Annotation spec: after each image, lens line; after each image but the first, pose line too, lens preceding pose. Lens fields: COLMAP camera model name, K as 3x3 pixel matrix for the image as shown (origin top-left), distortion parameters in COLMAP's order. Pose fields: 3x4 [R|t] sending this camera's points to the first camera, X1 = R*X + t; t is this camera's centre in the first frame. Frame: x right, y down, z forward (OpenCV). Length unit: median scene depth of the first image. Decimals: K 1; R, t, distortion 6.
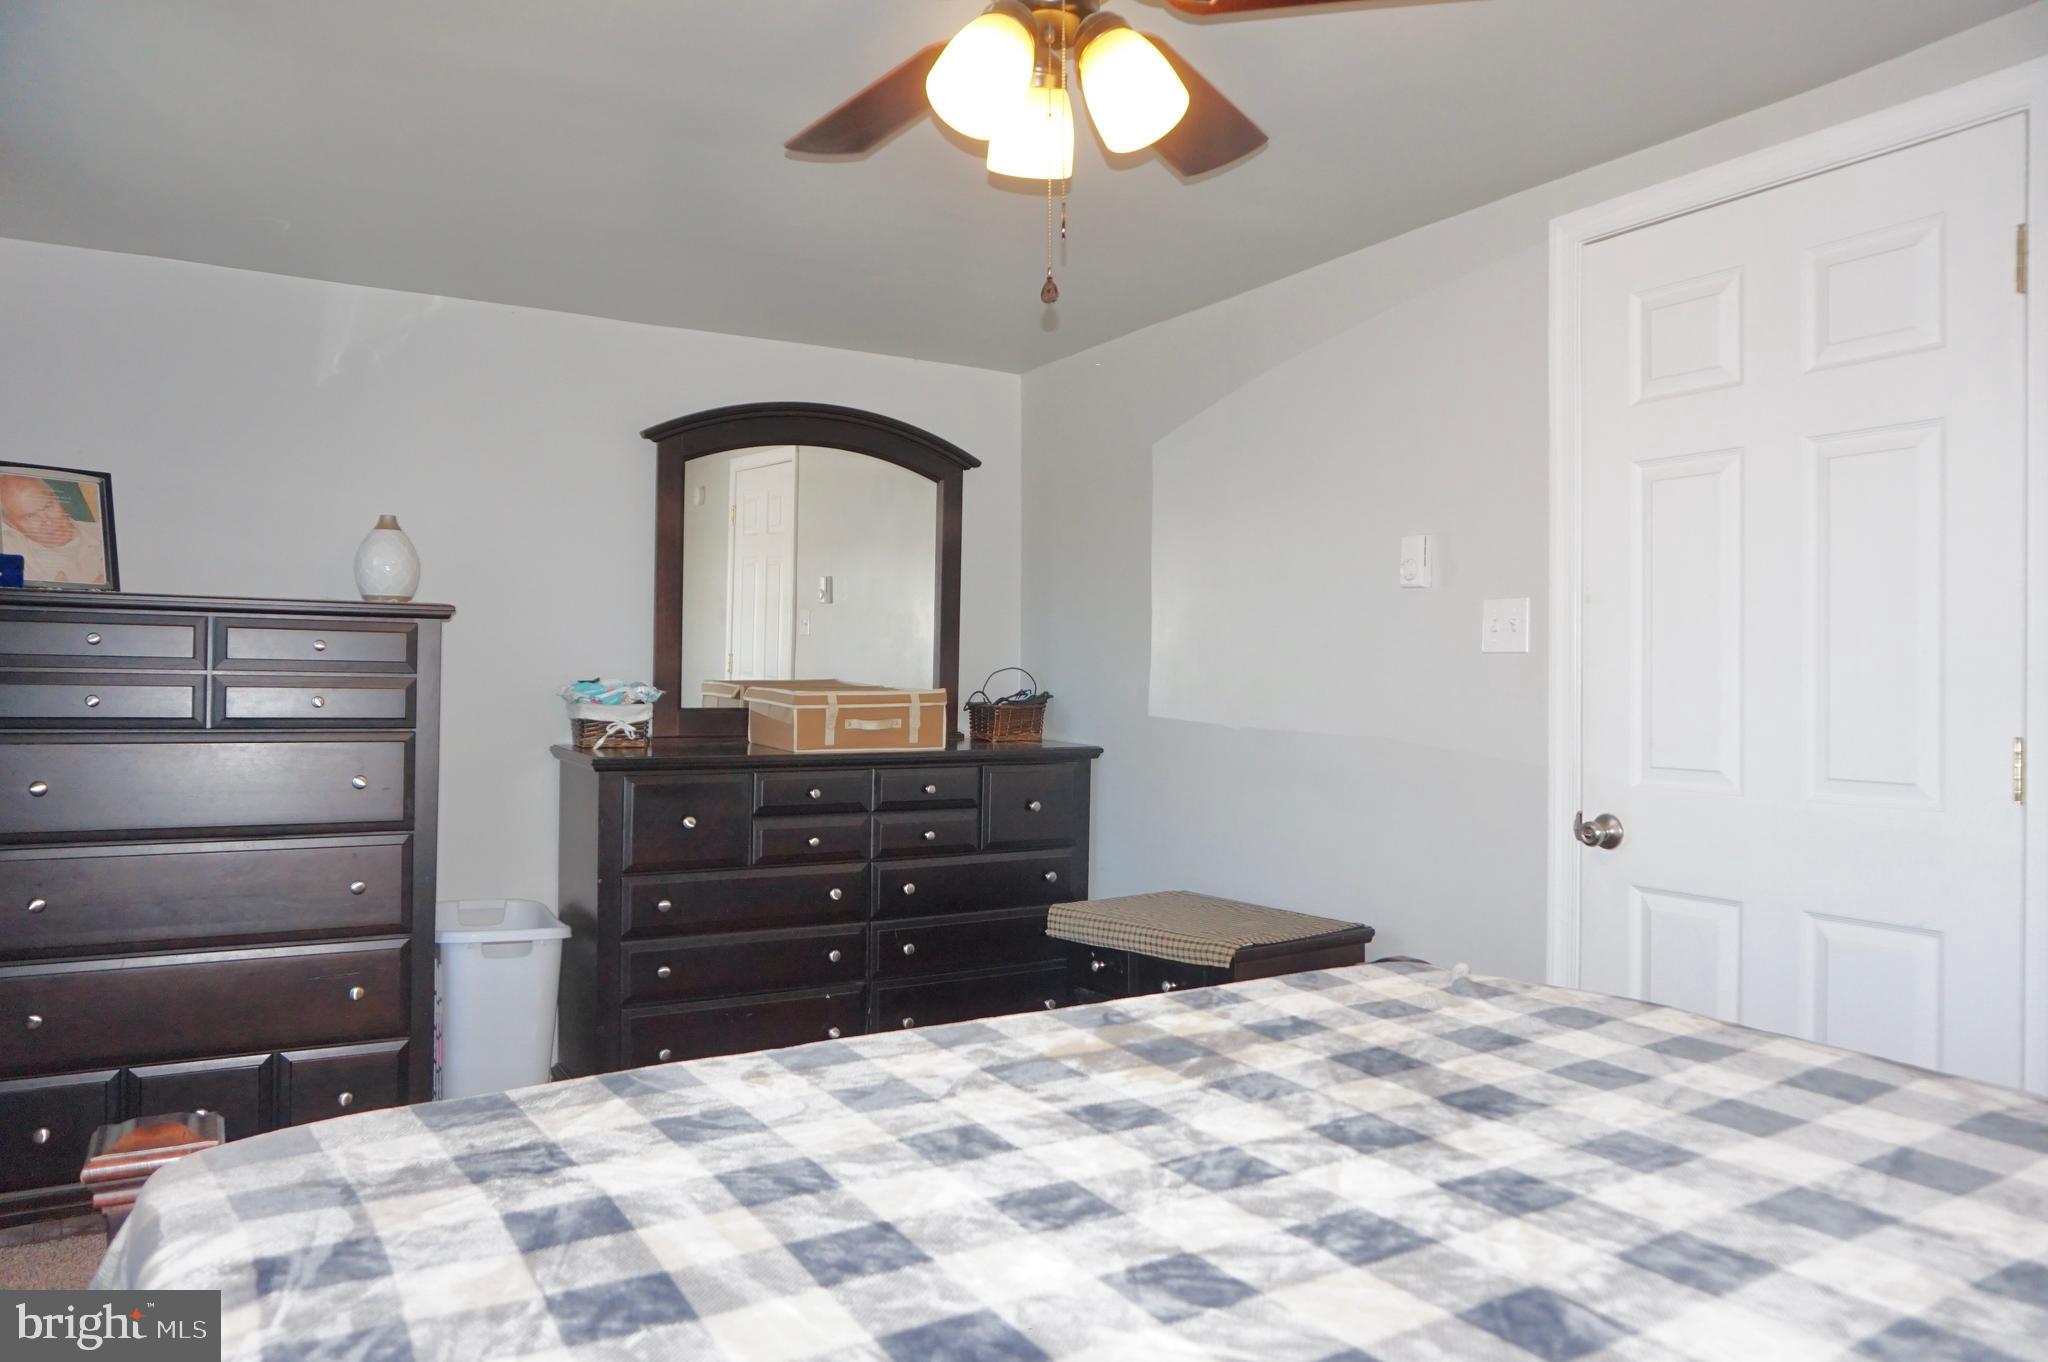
lens RADIAL K [[1381.4, 0, 1024.0], [0, 1381.4, 681.0], [0, 0, 1]] dist [-0.060028, 0.054147]
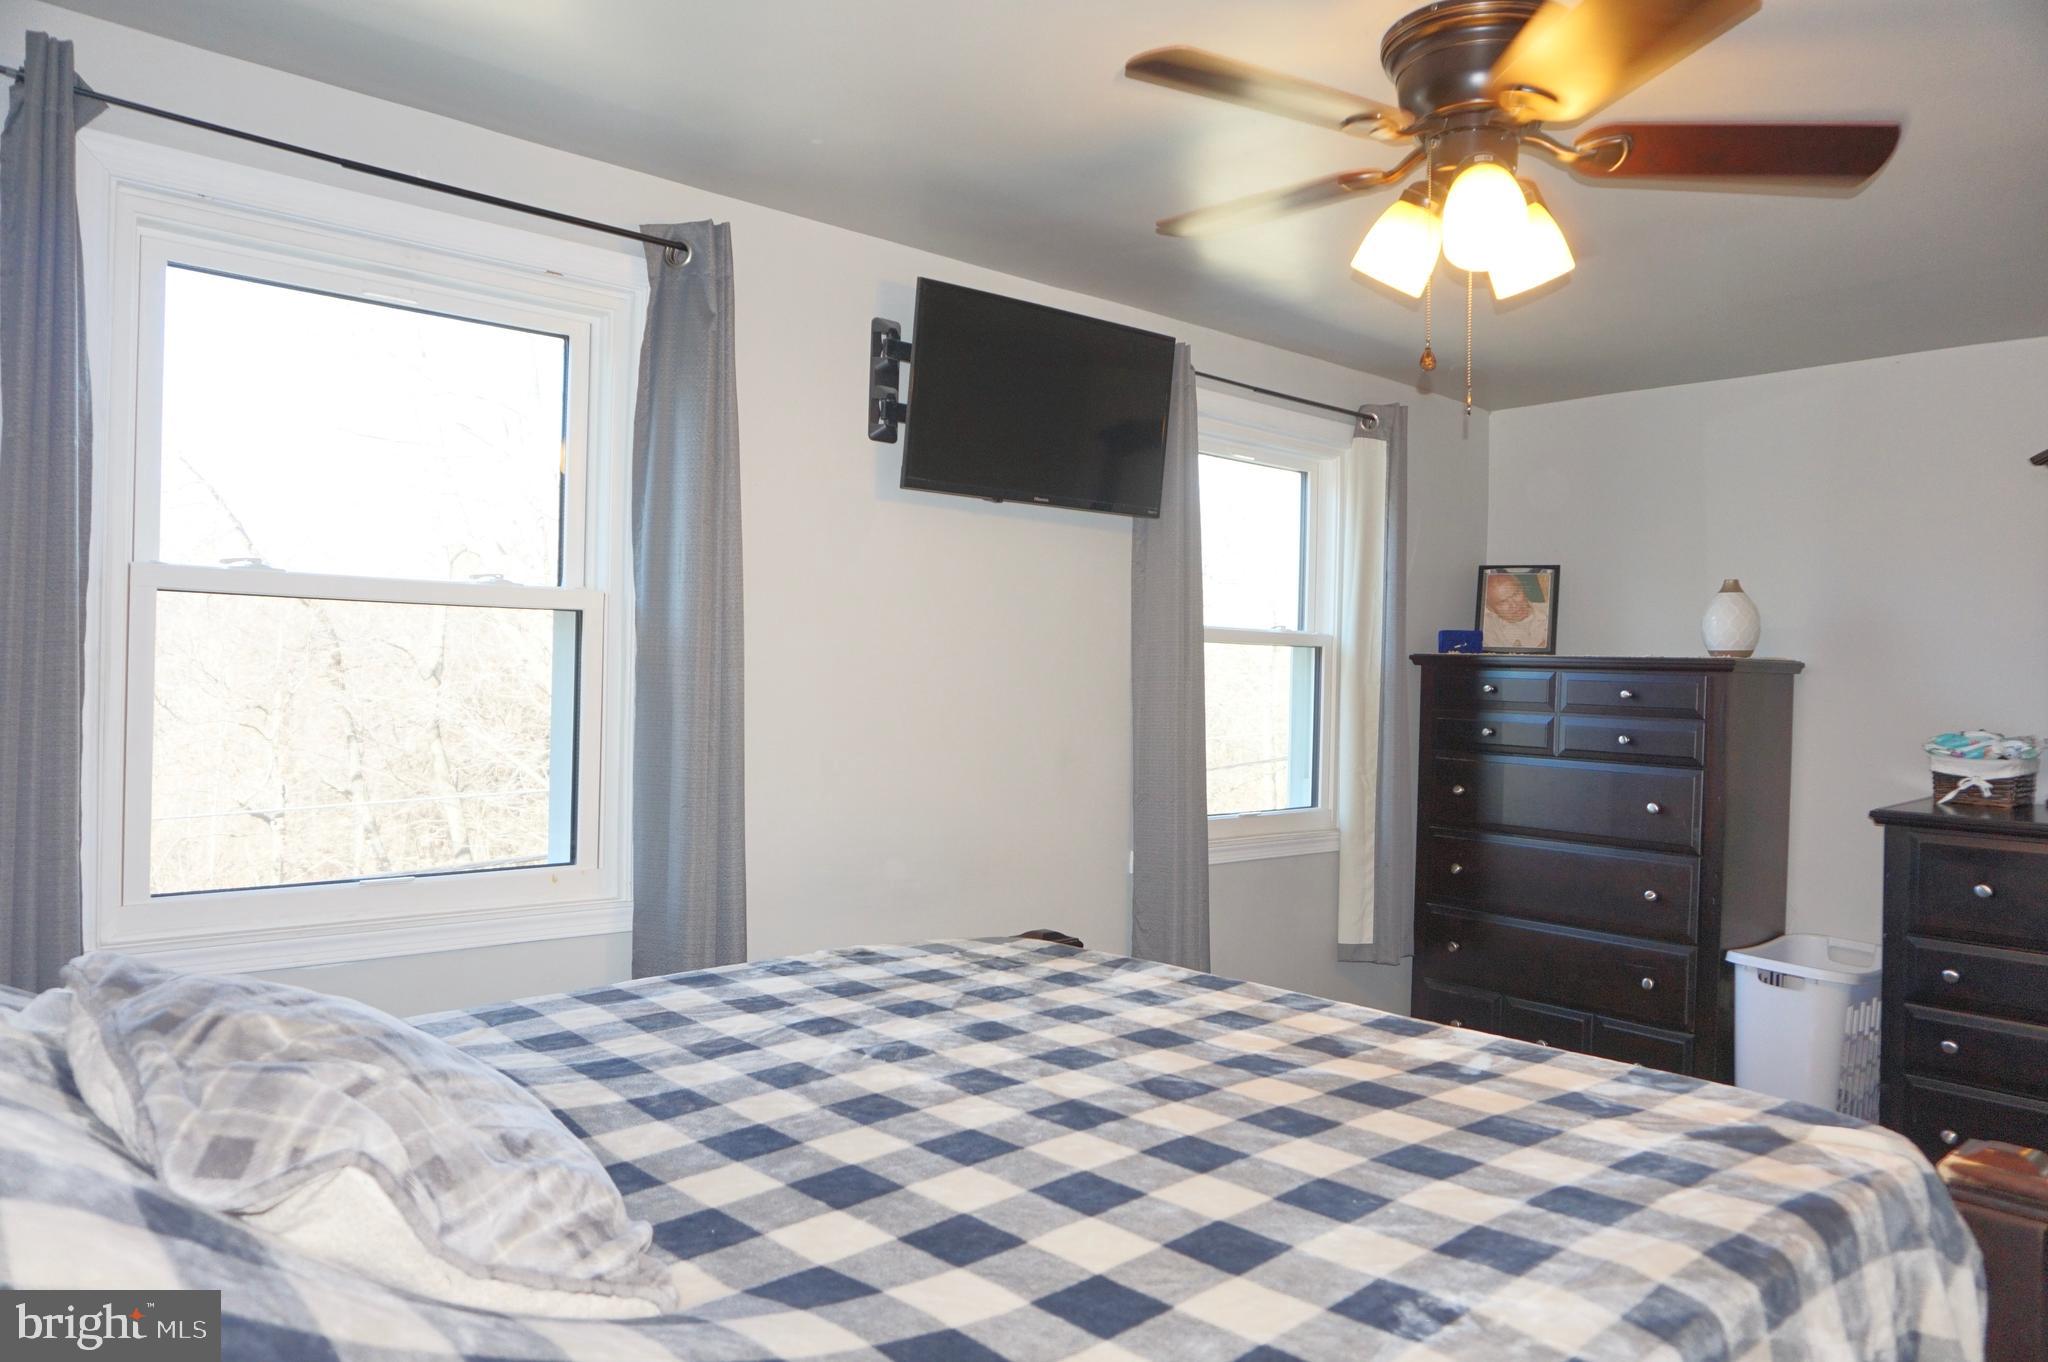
lens RADIAL K [[1381.4, 0, 1024.0], [0, 1381.4, 681.0], [0, 0, 1]] dist [-0.060028, 0.054147]
pose [[0.190616, 0.002580, -0.981661, 0.527056], [-0.022386, 0.999748, -0.001719, -0.021167], [0.981409, 0.022303, 0.190626, 0.200735]]
